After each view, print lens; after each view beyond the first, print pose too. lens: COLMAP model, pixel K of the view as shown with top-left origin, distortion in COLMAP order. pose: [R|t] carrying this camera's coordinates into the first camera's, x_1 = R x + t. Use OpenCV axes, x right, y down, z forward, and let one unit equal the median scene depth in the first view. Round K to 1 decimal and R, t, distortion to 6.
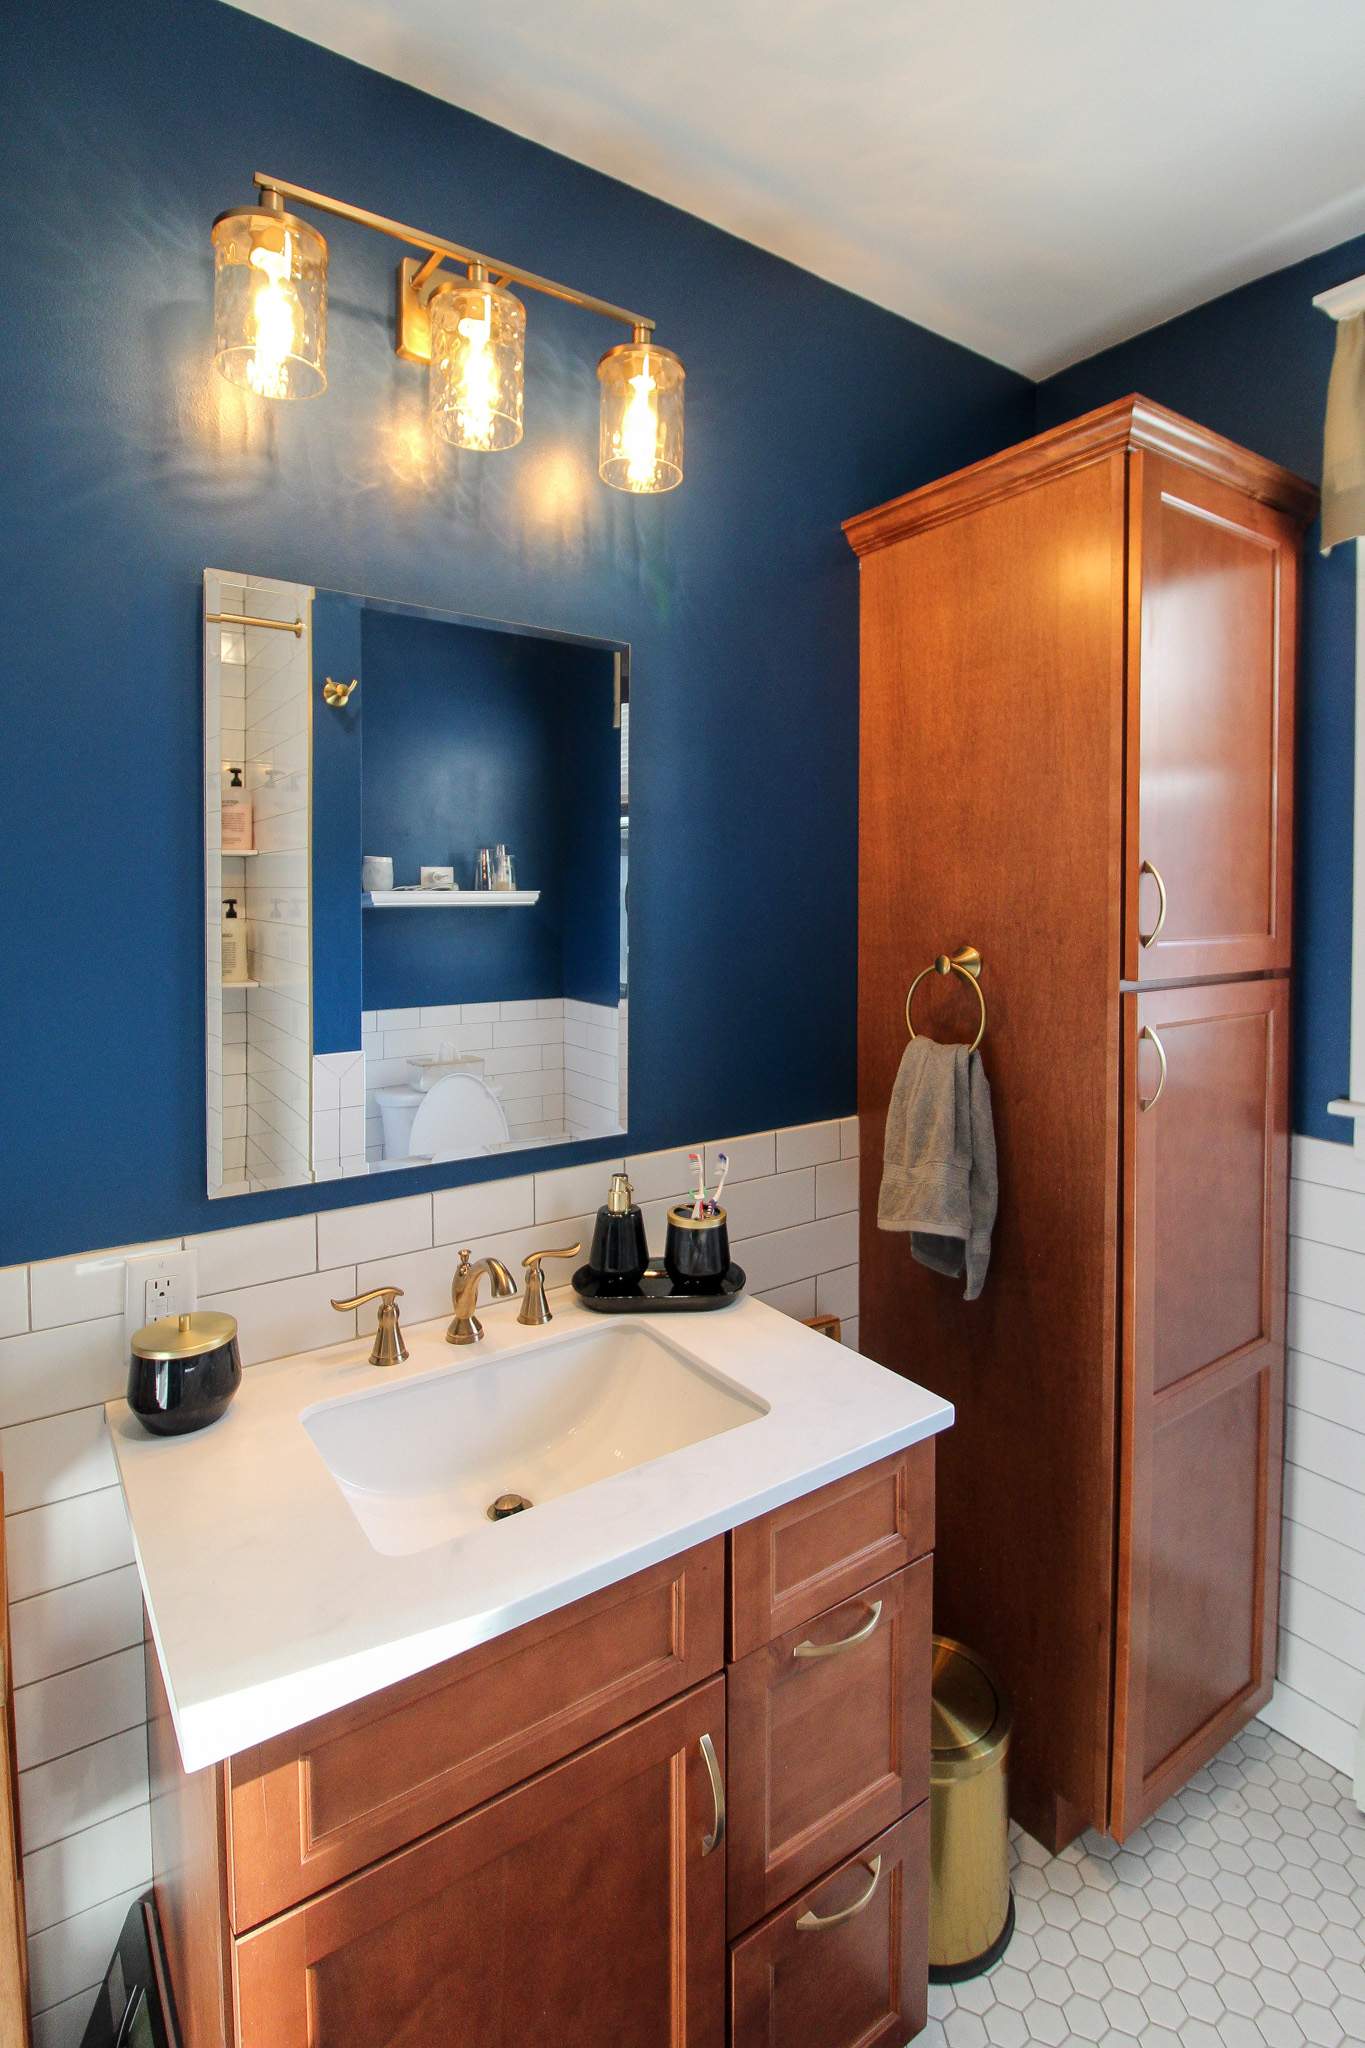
lens RADIAL K [[1017.6, 0, 694.2], [0, 1017.6, 882.3], [0, 0, 1]] dist [0.001326, -0.012631]
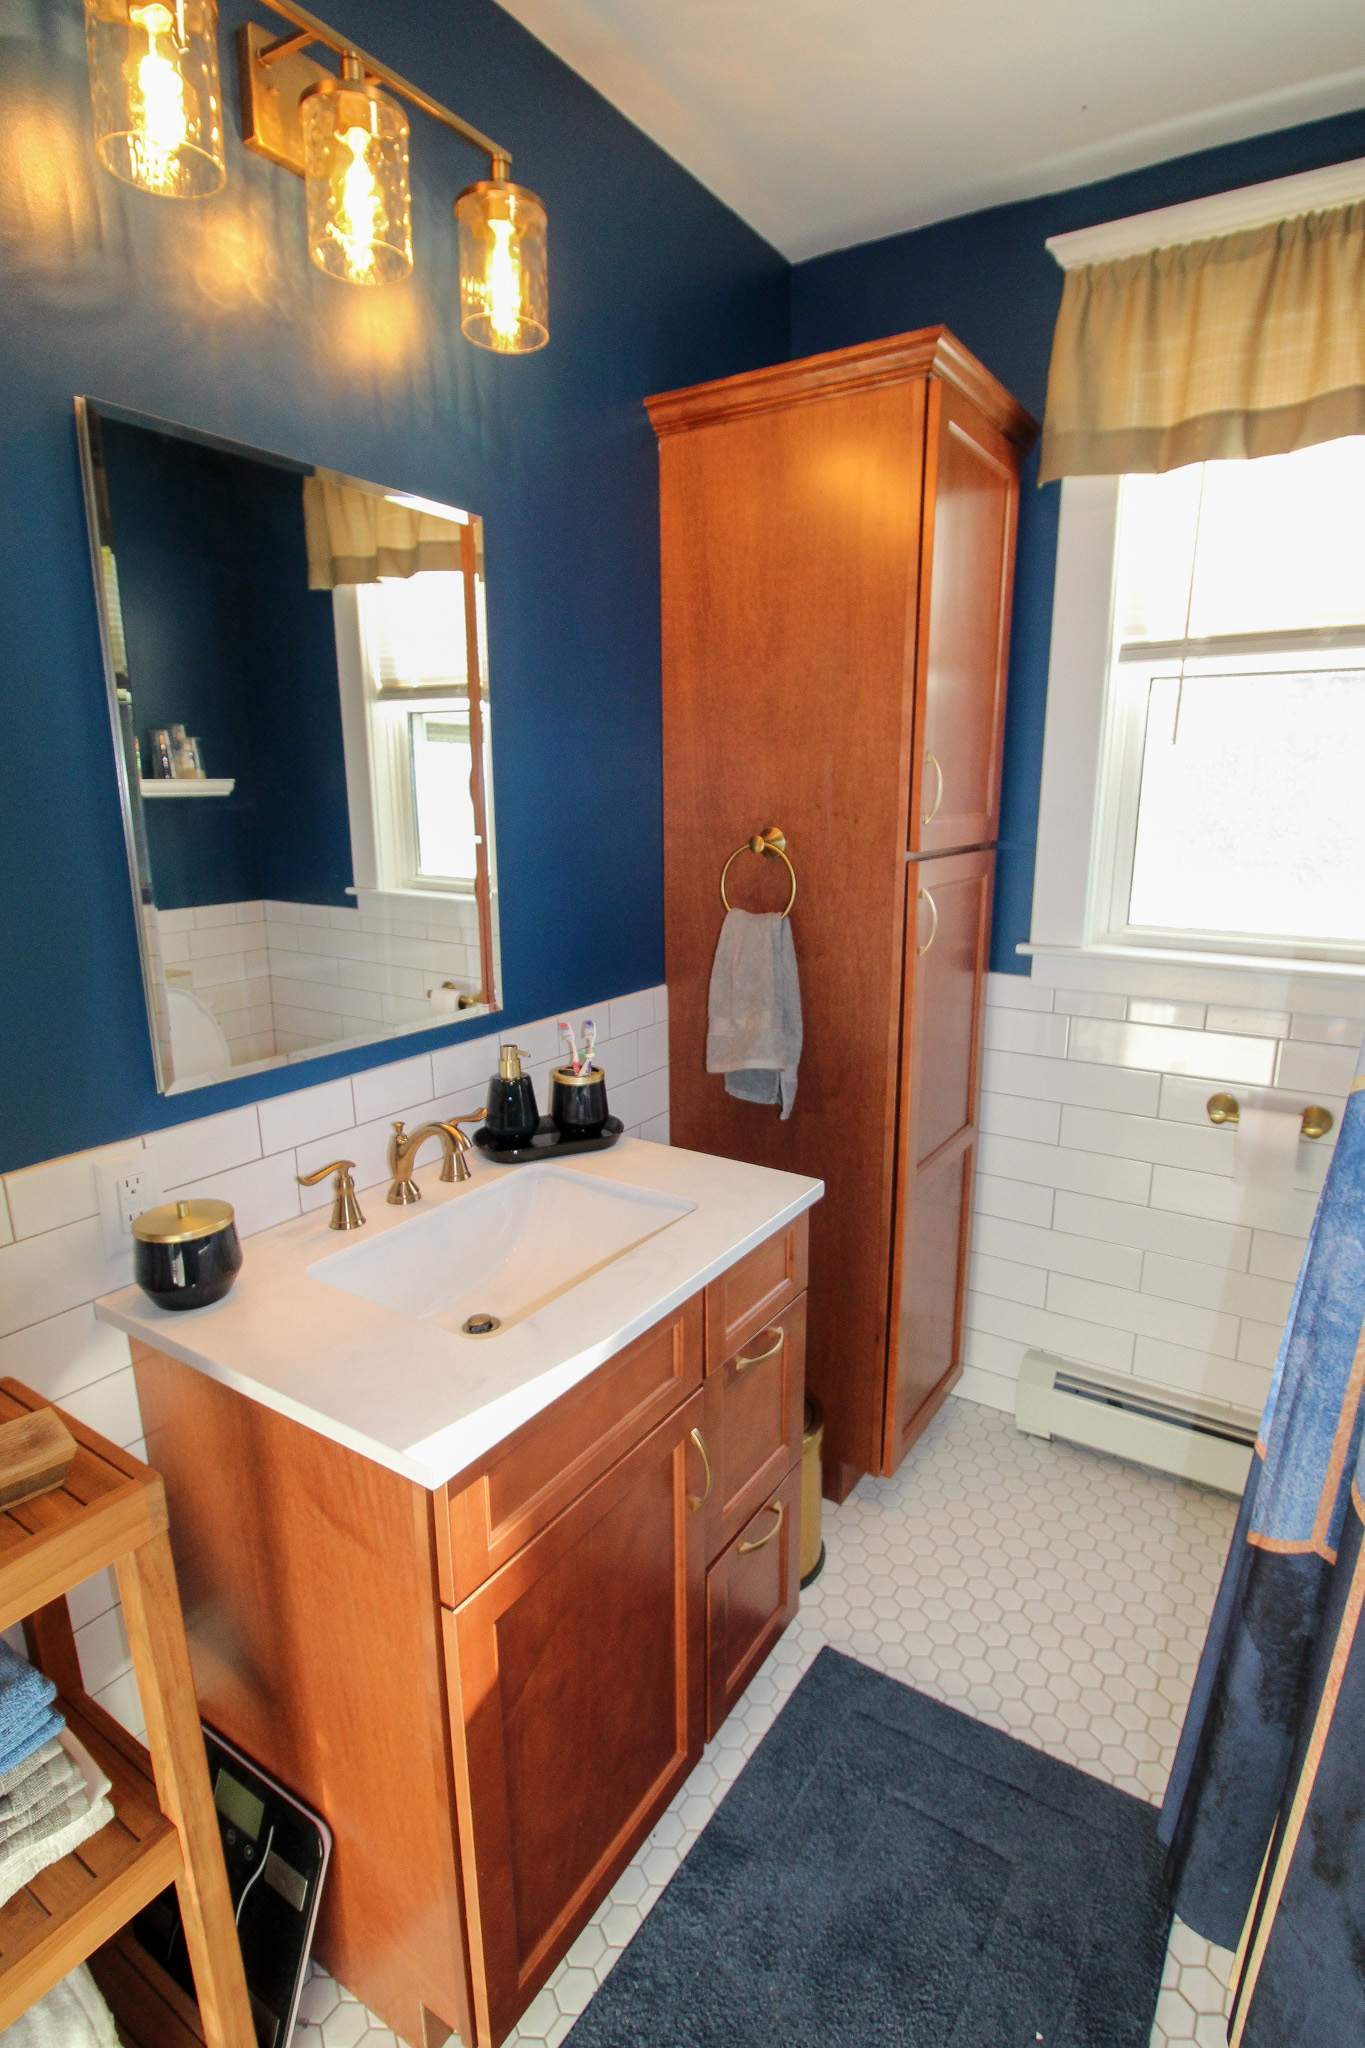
lens RADIAL K [[1010.3, 0, 812.4], [0, 1010.3, 995.9], [0, 0, 1]] dist [-0.002580, -0.008001]
pose [[0.912241, -0.086854, 0.400342, -0.188235], [-0.002670, 0.975985, 0.217823, 0.000503], [-0.409646, -0.199776, 0.890101, -0.072853]]
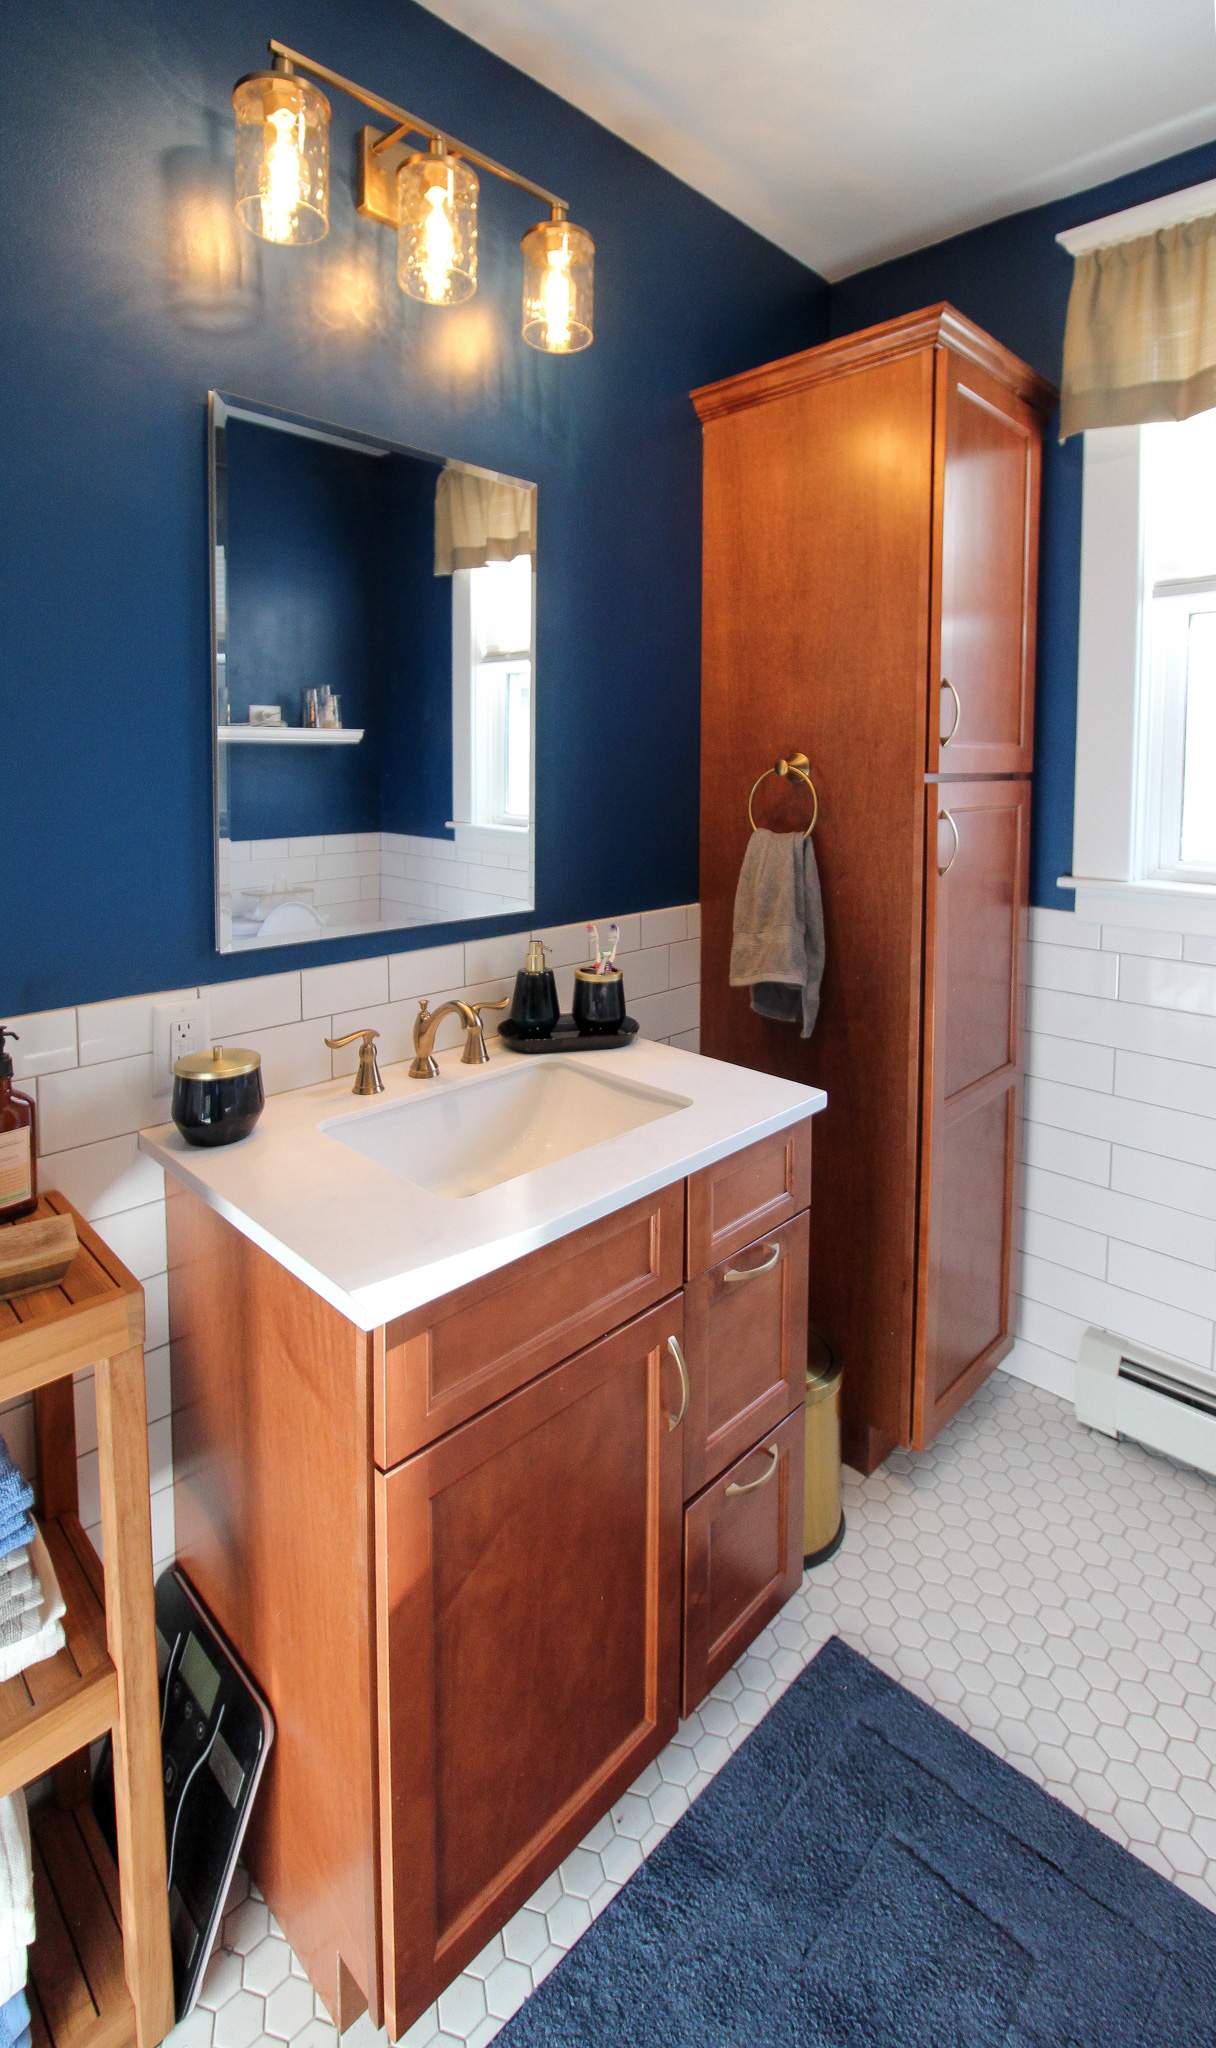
lens RADIAL K [[948.7, 0, 668.3], [0, 948.7, 767.4], [0, 0, 1]] dist [-0.012512, -0.000775]
pose [[0.979384, -0.012751, 0.201606, -0.129202], [0.005681, 0.999350, 0.035605, 0.045401], [-0.201929, -0.033726, 0.978819, -0.084179]]
